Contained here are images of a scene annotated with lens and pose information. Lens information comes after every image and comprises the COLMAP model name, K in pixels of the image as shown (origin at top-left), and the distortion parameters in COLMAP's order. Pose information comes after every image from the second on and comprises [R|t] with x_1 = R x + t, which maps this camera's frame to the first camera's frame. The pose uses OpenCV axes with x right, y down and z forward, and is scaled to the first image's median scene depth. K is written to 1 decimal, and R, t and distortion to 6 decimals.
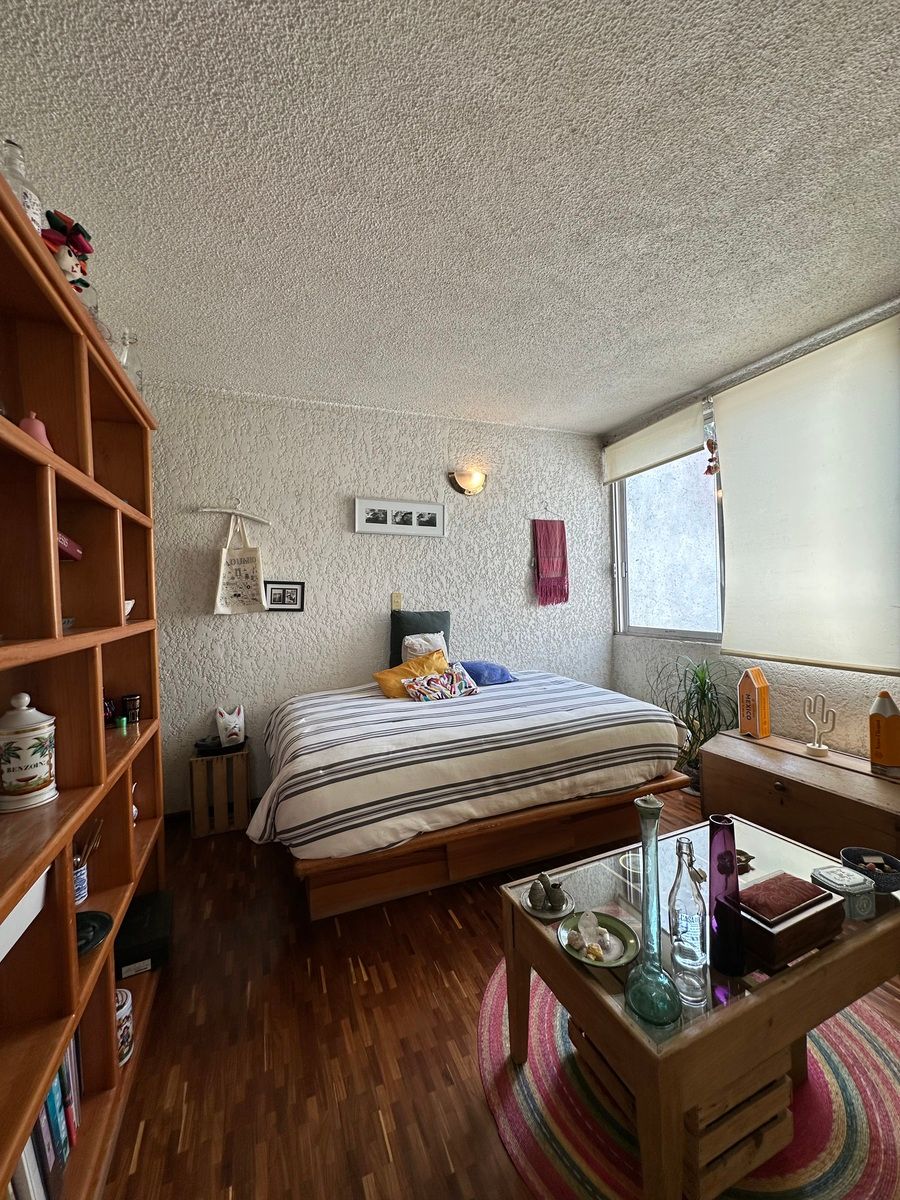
lens RADIAL K [[479.4, 0, 457.6], [0, 479.4, 599.3], [0, 0, 1]] dist [-0.003690, 0.000467]
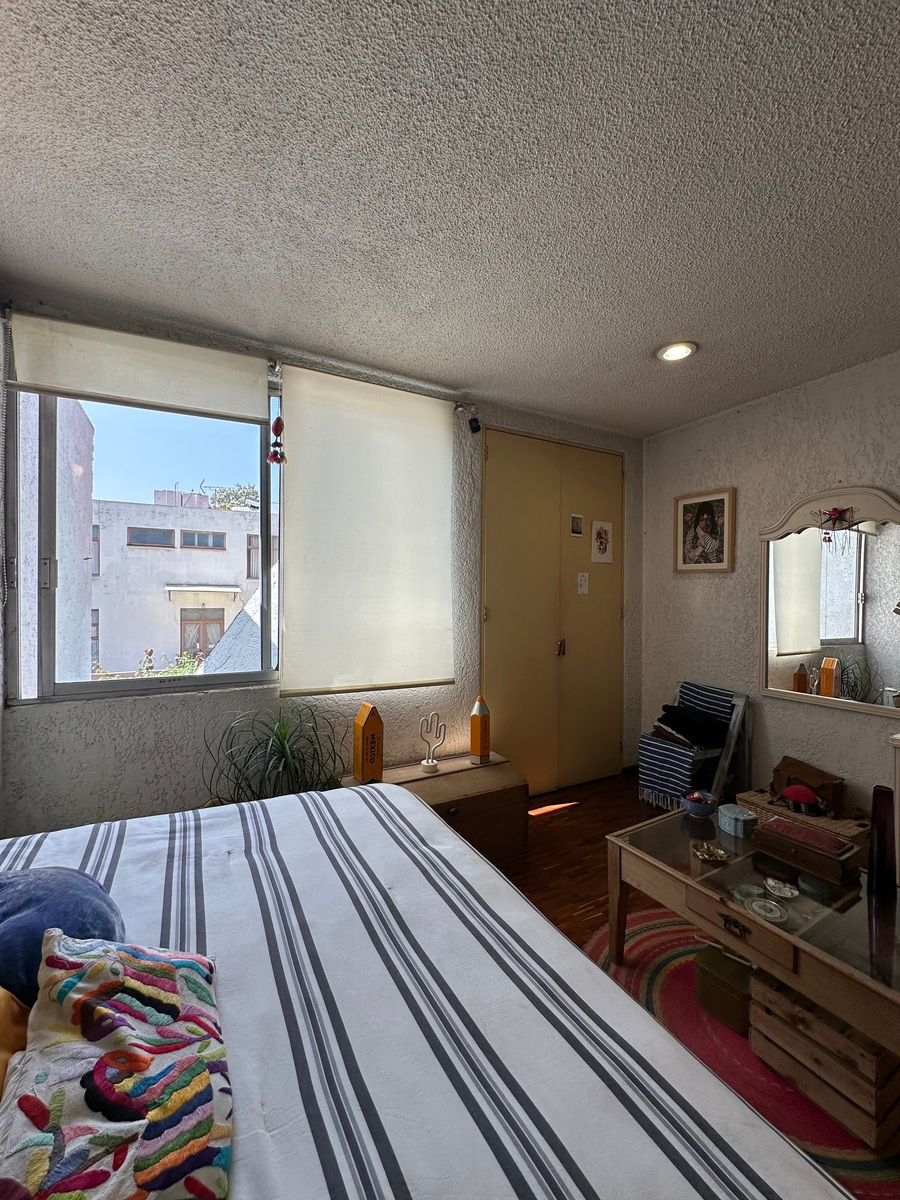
lens RADIAL K [[479.4, 0, 450.8], [0, 479.4, 598.9], [0, 0, 1]] dist [-0.003690, 0.000467]
pose [[-0.101915, 0.032287, 0.994269, -0.258924], [0.015152, 0.999408, -0.030901, -0.018192], [-0.994678, 0.011916, -0.102344, 0.847132]]
